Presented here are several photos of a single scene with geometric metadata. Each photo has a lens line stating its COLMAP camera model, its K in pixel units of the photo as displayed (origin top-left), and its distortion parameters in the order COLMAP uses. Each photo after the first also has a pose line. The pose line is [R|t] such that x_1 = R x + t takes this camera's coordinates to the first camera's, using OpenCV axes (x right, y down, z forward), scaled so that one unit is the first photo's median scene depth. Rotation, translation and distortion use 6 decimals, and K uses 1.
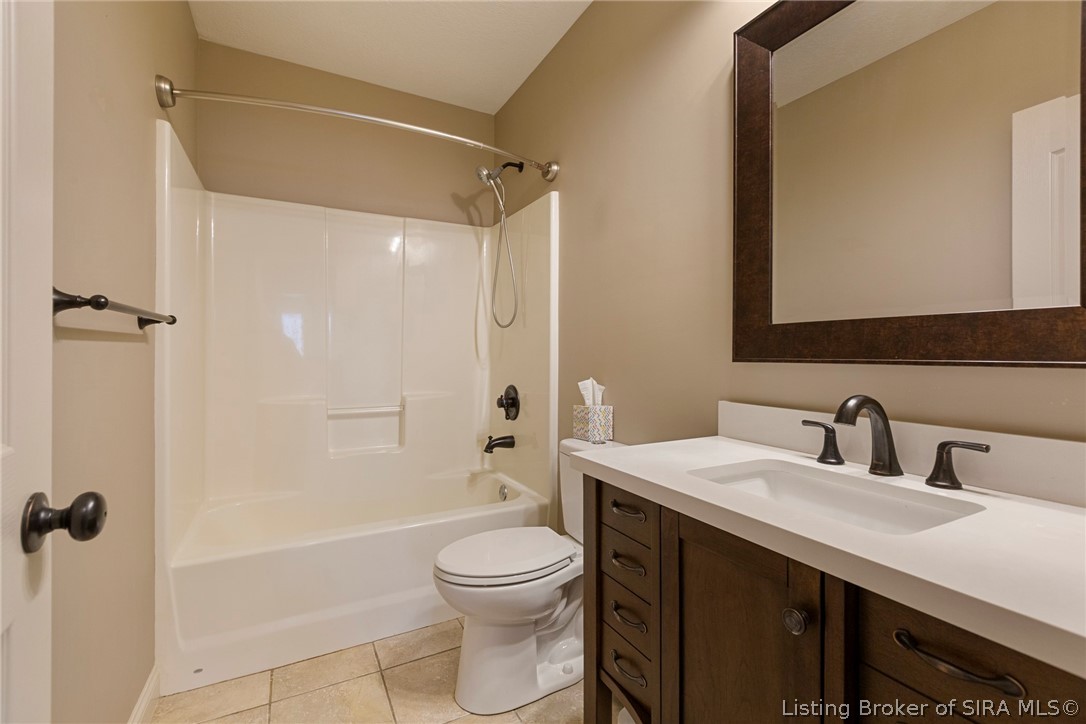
lens RADIAL K [[481.3, 0, 541.2], [0, 481.3, 352.9], [0, 0, 1]] dist [-0.000697, 0.000161]
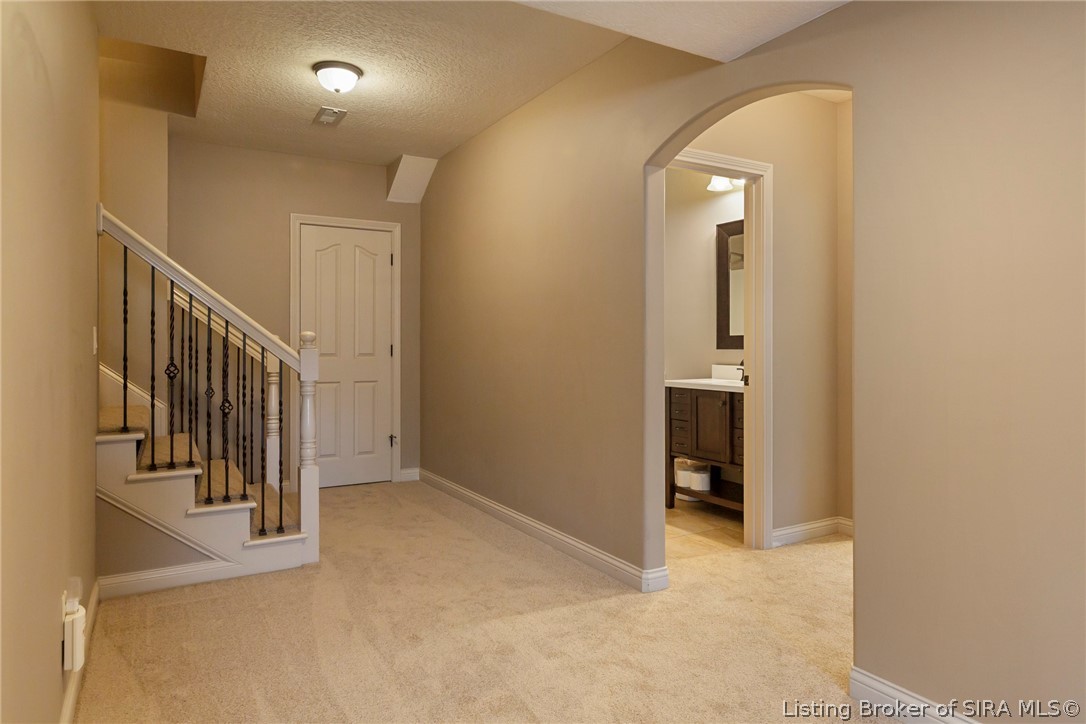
lens RADIAL K [[673.0, 0, 539.0], [0, 673.0, 346.2], [0, 0, 1]] dist [0.000149, 0.000258]
pose [[0.999133, -0.004297, 0.041406, -0.399954], [0.004496, 0.999979, -0.004712, 0.009116], [-0.041385, 0.004894, 0.999131, -1.452852]]
